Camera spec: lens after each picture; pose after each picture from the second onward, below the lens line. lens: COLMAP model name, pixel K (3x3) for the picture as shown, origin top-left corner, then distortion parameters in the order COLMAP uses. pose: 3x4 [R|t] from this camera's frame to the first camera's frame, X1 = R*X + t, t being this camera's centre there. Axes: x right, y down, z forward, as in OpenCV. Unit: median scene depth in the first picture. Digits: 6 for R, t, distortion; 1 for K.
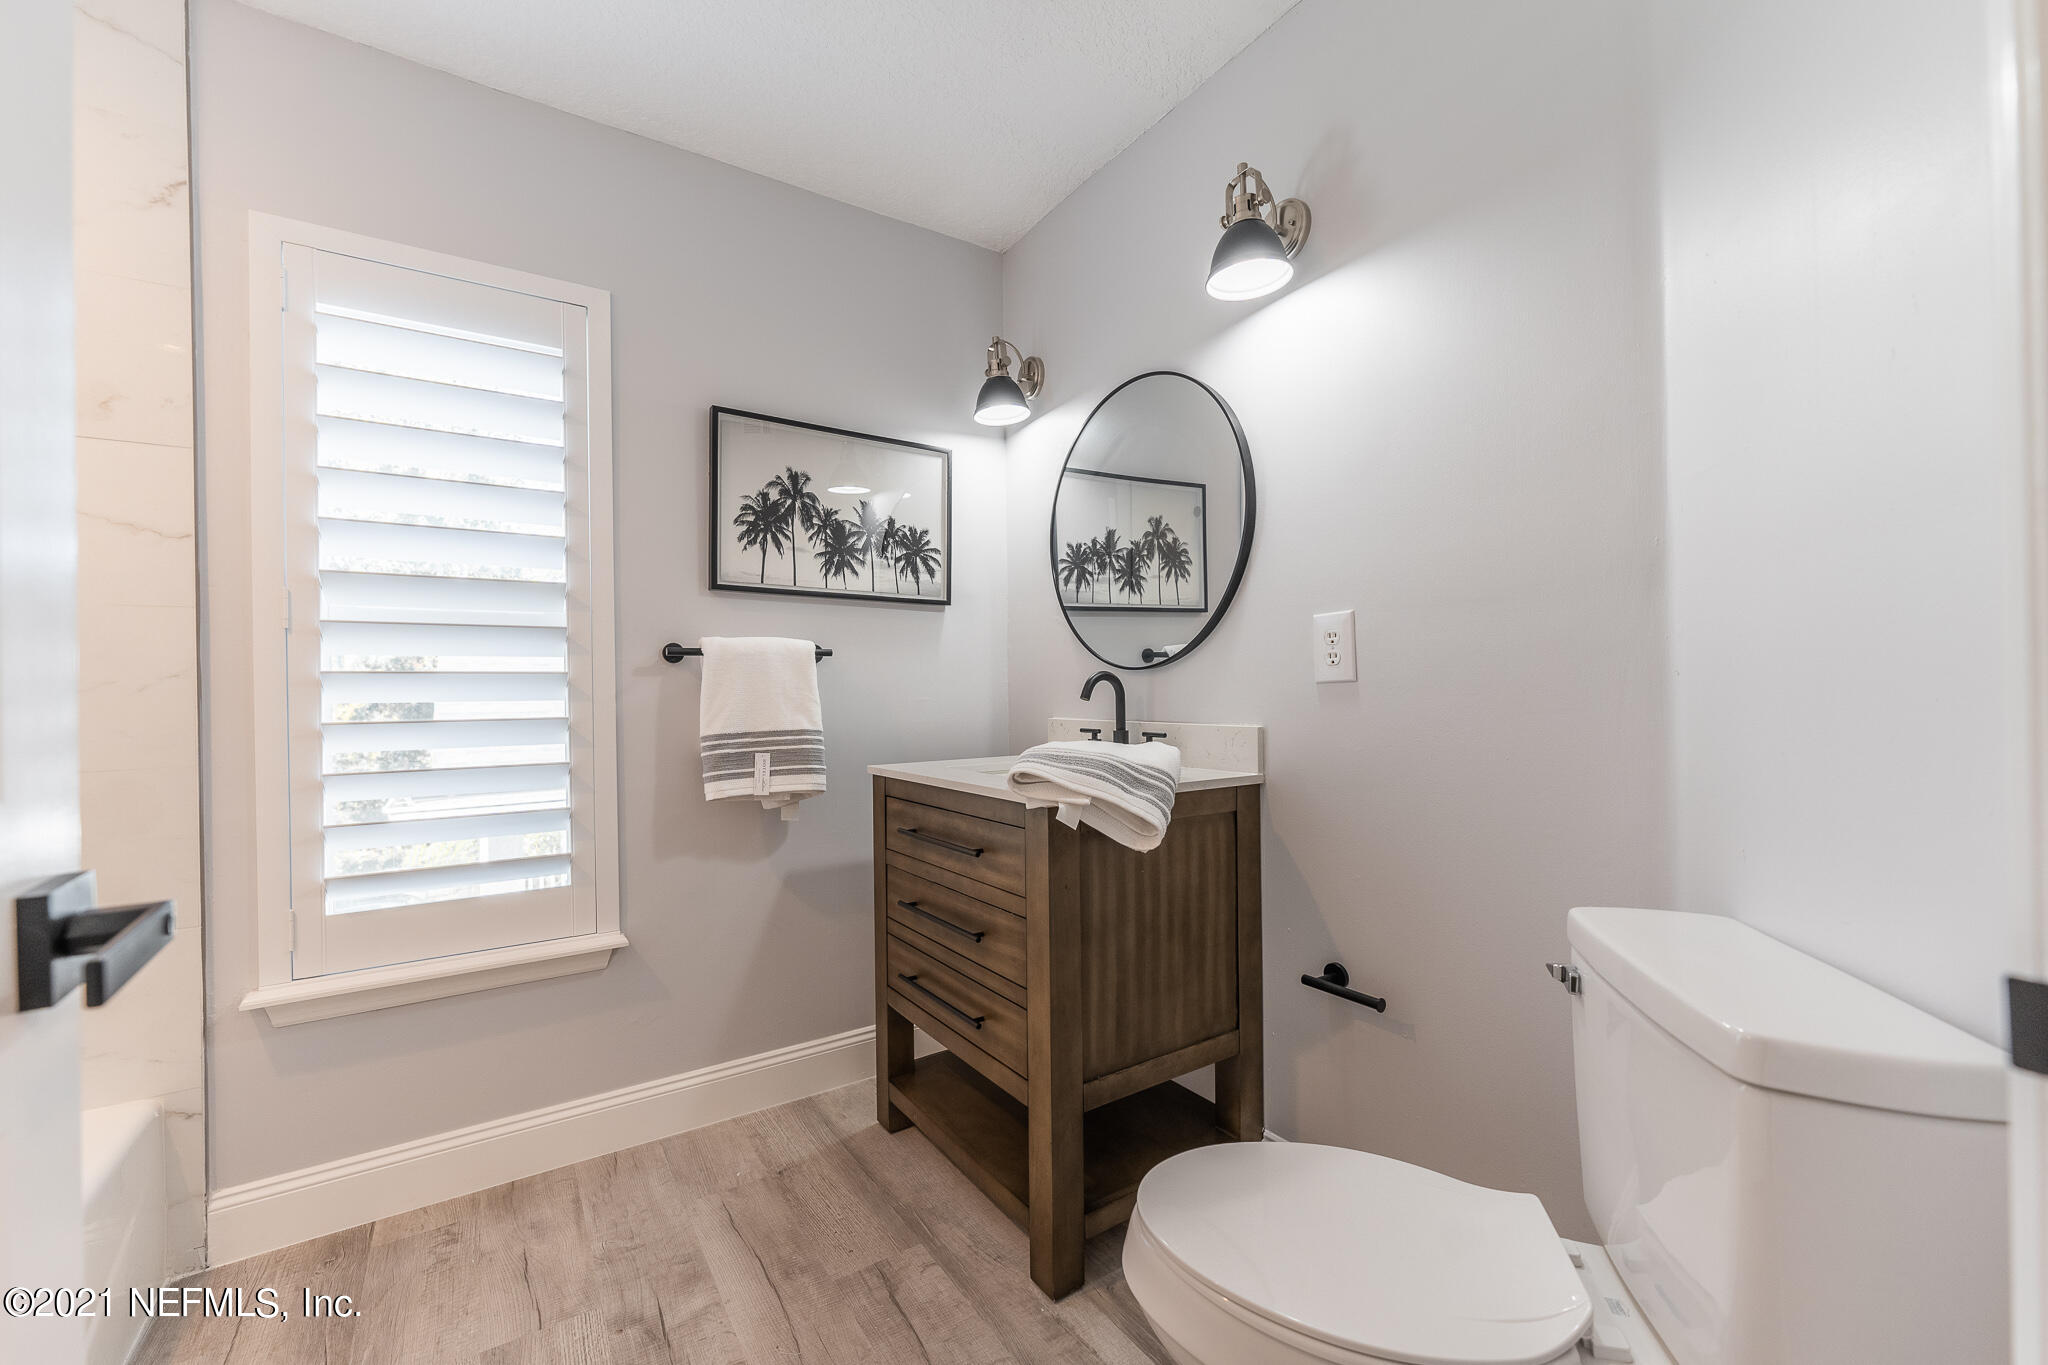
lens RADIAL K [[825.5, 0, 1024.0], [0, 825.5, 682.5], [0, 0, 1]] dist [-0.000882, -0.000483]
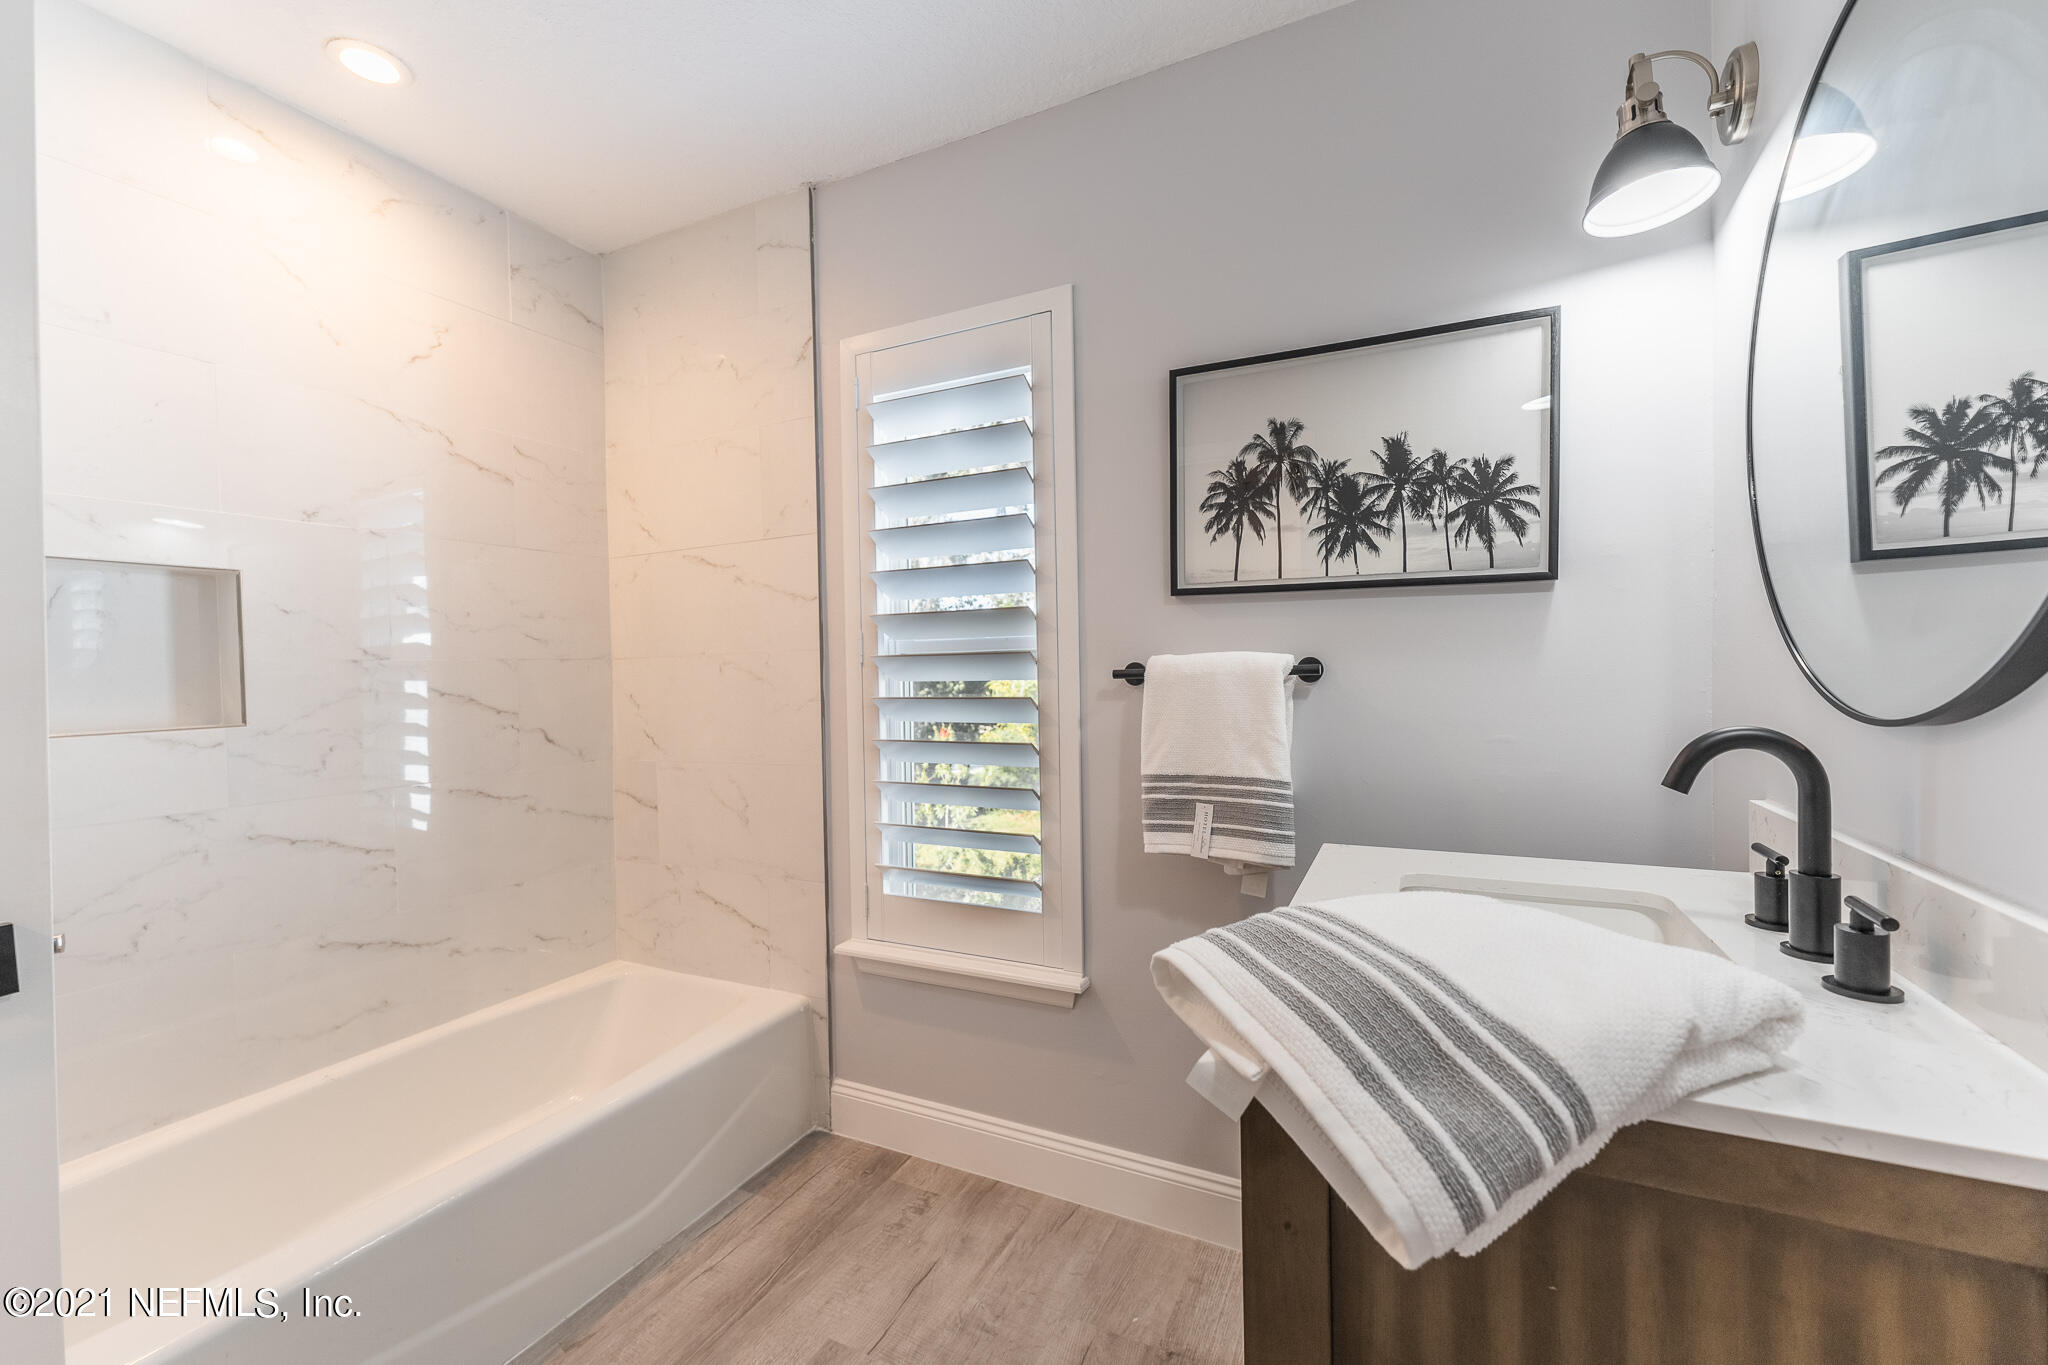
lens RADIAL K [[825.5, 0, 1024.0], [0, 825.5, 682.5], [0, 0, 1]] dist [-0.000882, -0.000483]
pose [[0.505315, 0.013798, -0.862825, 0.245279], [0.017781, 0.999493, 0.026397, -0.047902], [0.862752, -0.028680, 0.504814, 0.427058]]
